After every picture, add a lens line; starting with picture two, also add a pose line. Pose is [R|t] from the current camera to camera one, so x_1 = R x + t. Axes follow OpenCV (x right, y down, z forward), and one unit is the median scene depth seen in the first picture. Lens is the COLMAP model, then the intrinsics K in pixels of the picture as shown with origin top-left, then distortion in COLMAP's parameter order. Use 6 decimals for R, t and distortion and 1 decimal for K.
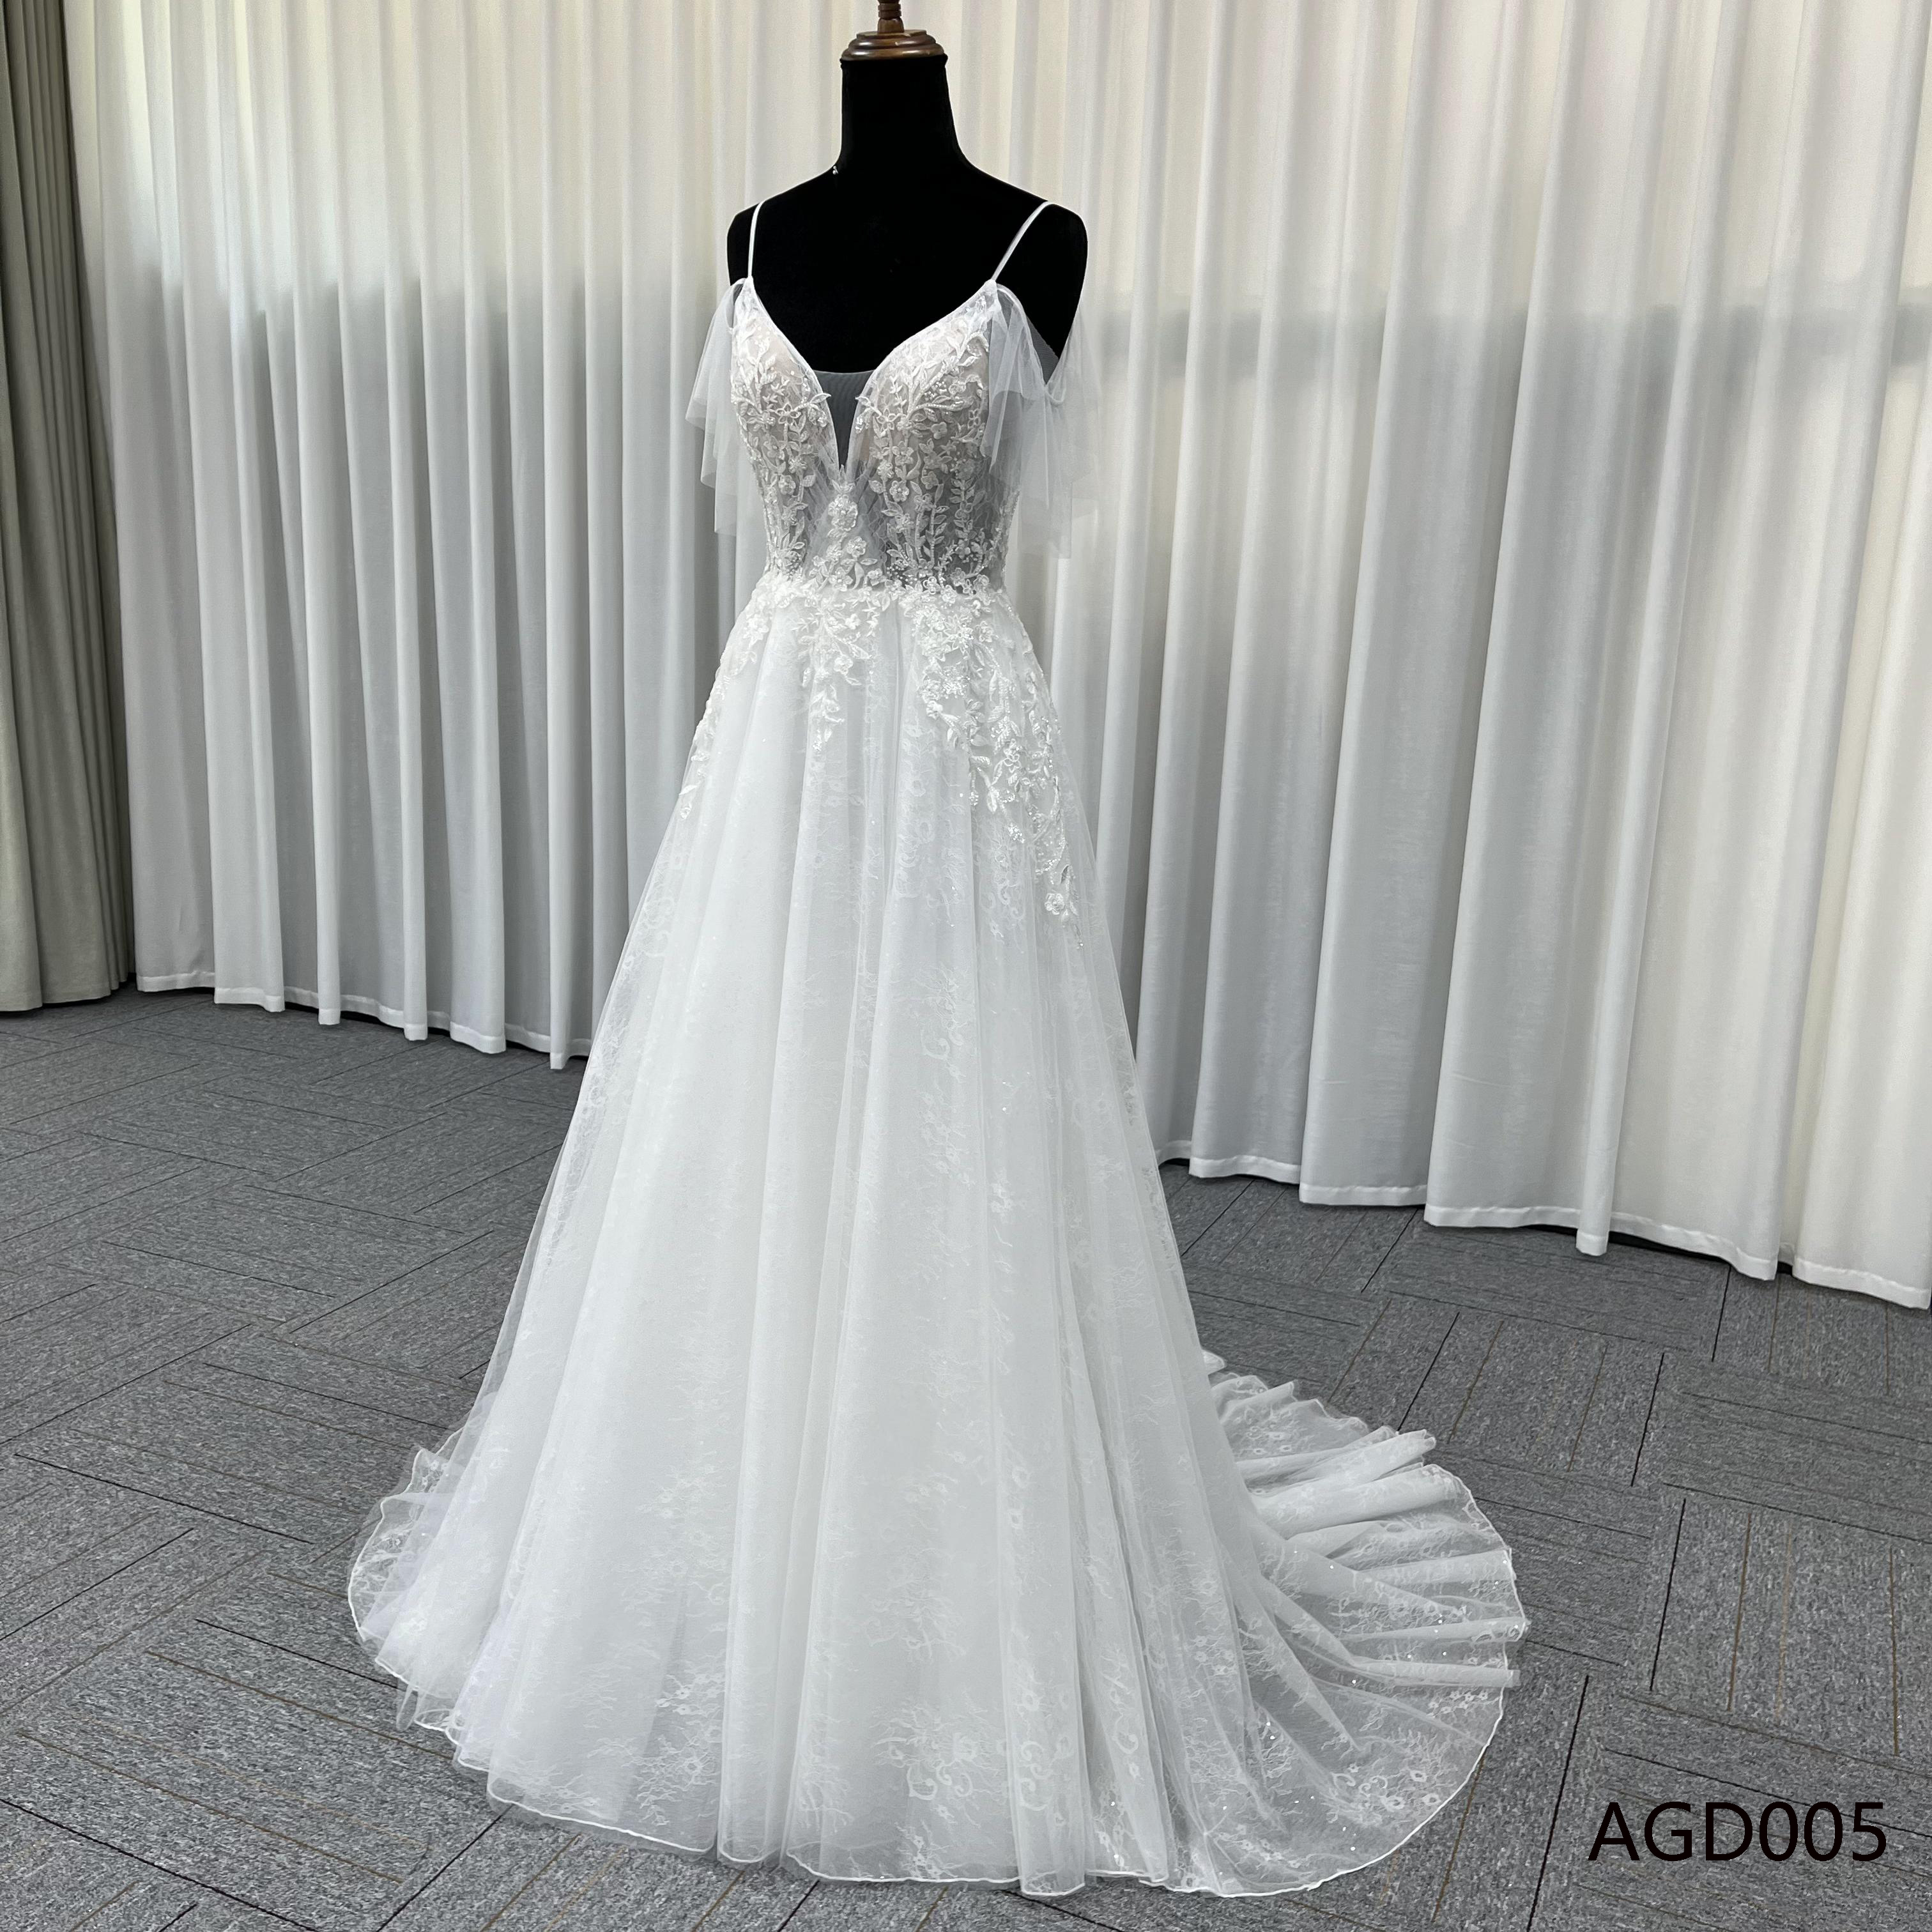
lens RADIAL K [[1985.2, 0, 973.6], [0, 1985.2, 990.5], [0, 0, 1]] dist [0.028195, 0.000000]
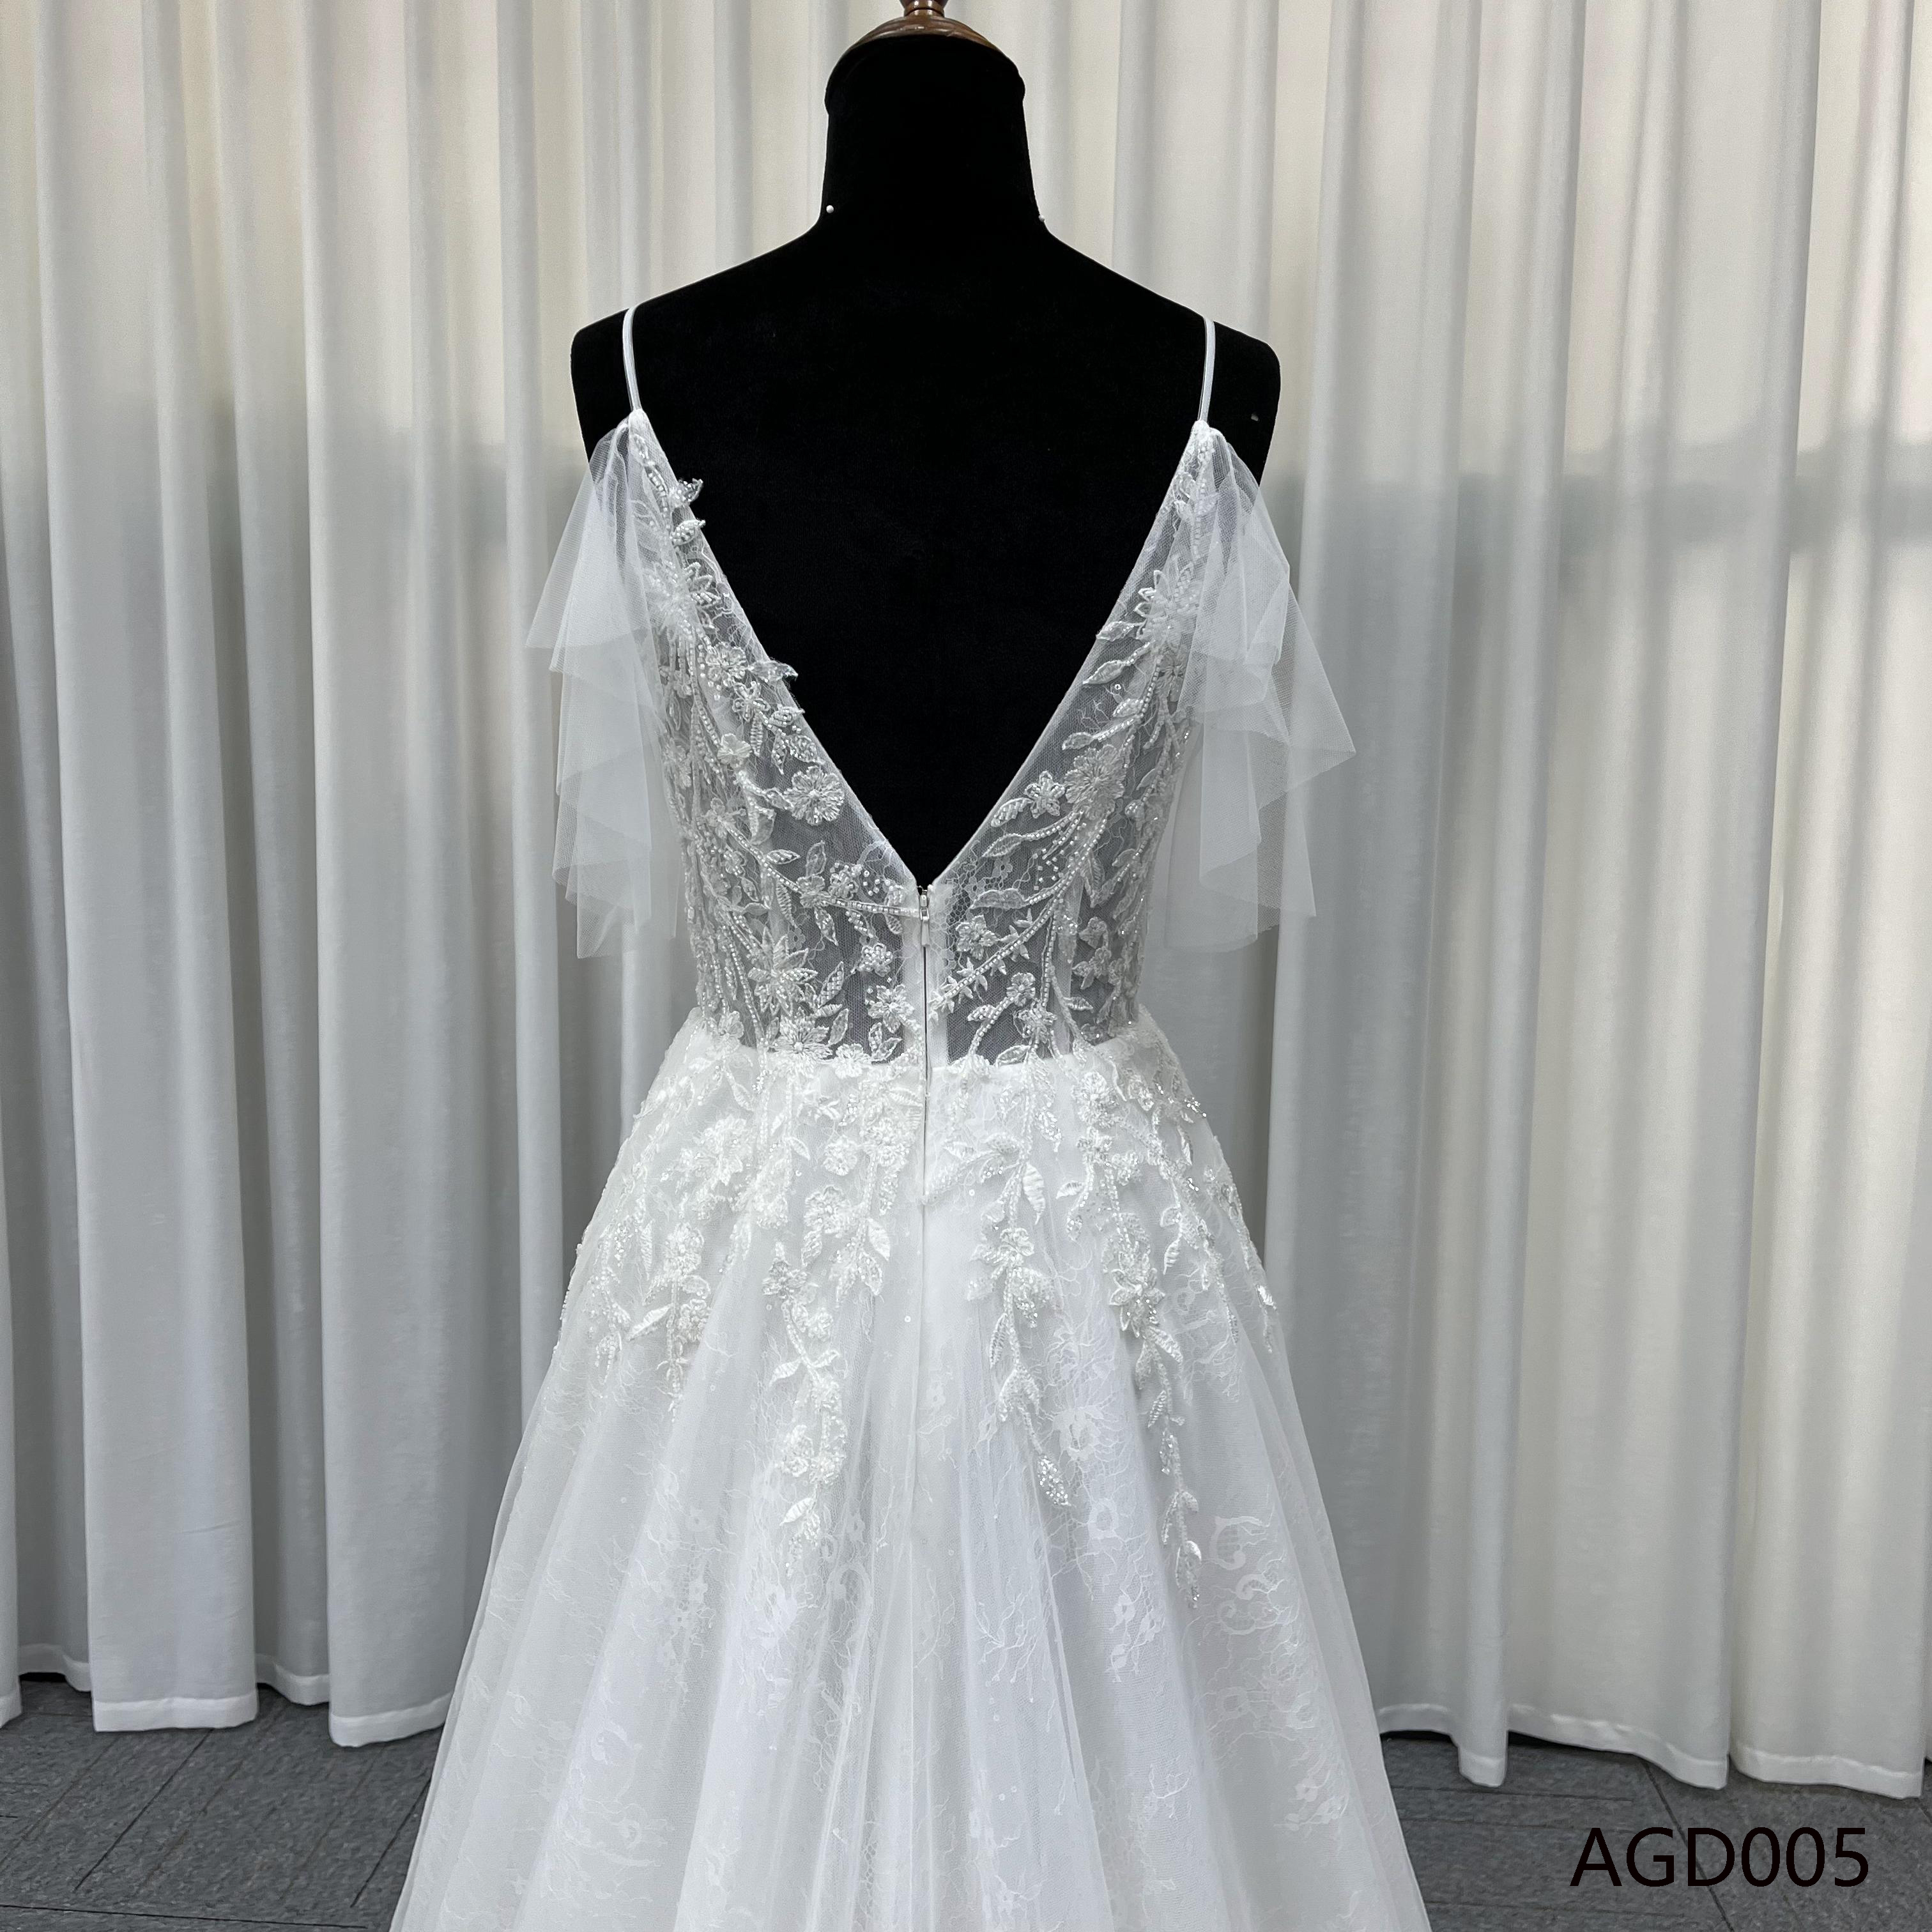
lens RADIAL K [[1985.2, 0, 962.5], [0, 1985.2, 984.5], [0, 0, 1]] dist [0.028195, 0.000000]
pose [[0.934053, -0.076520, 0.348840, -0.163956], [0.105968, 0.992170, -0.066101, -0.229606], [-0.341051, 0.098708, 0.934848, 0.714817]]
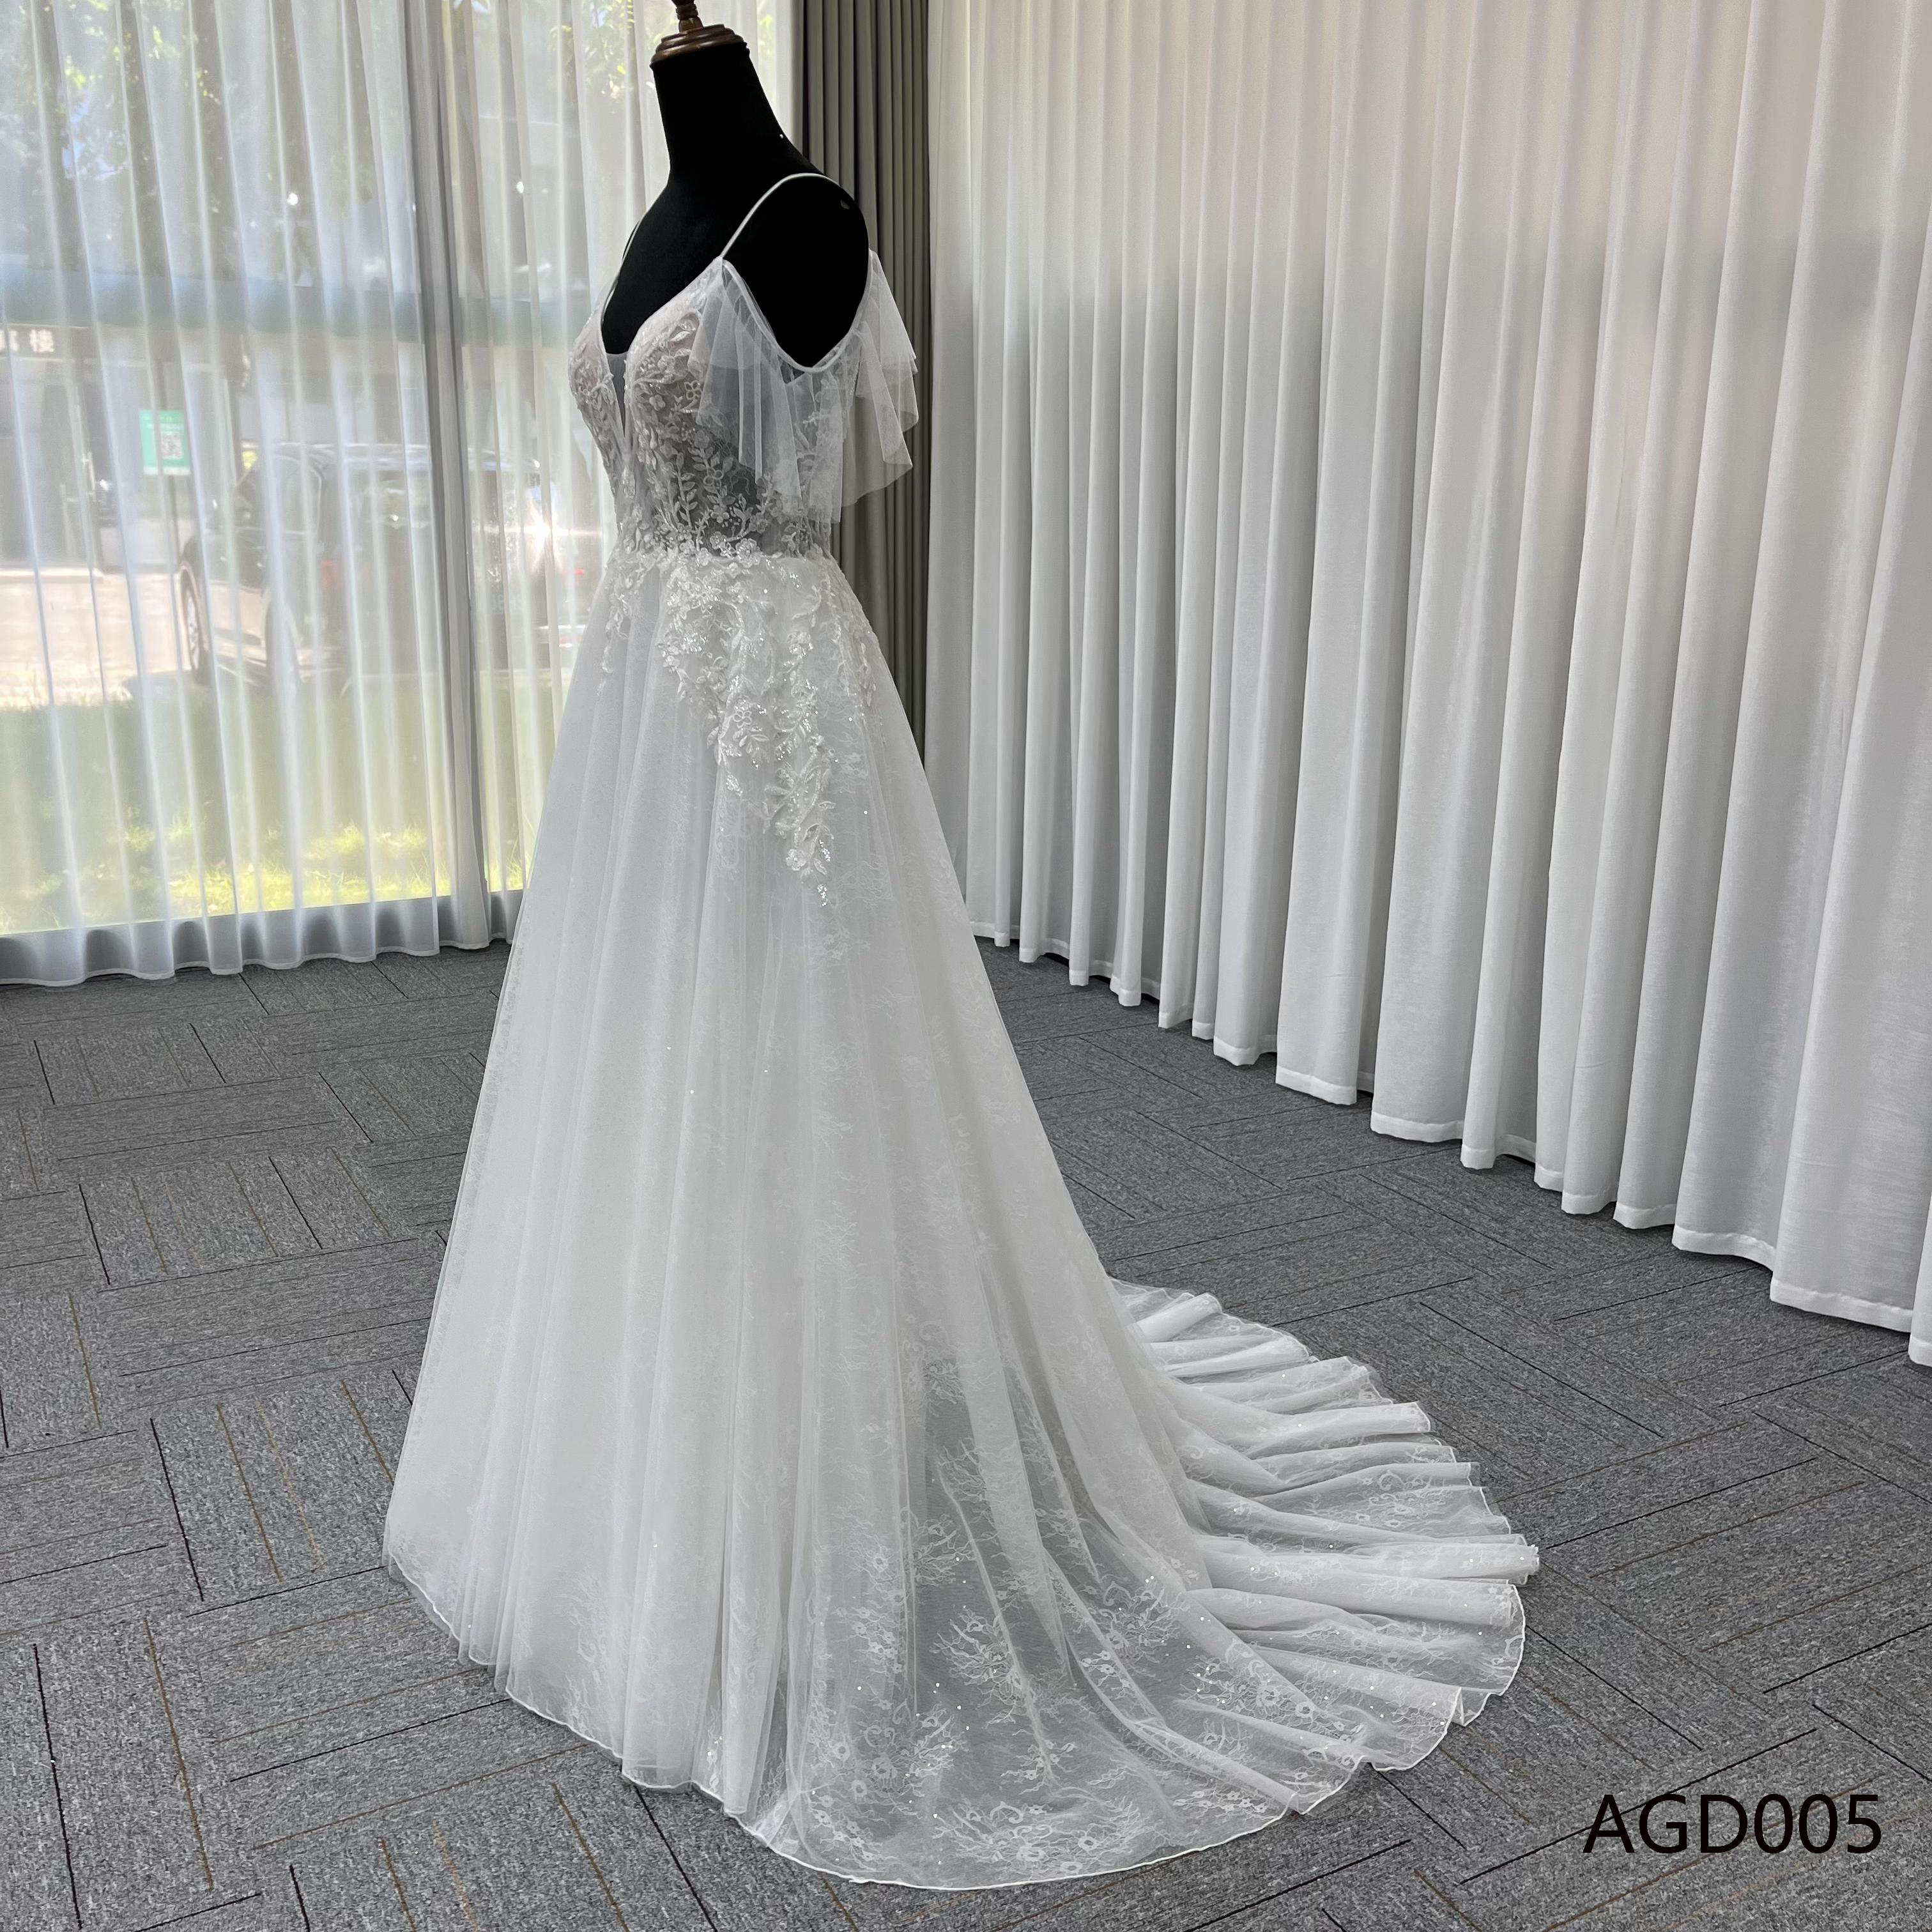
lens RADIAL K [[1985.2, 0, 967.4], [0, 1985.2, 988.6], [0, 0, 1]] dist [0.028195, 0.000000]
pose [[0.793000, 0.129712, -0.595253, 0.768080], [-0.127827, 0.990748, 0.045603, -0.037037], [0.595660, 0.039926, 0.802244, 0.239838]]
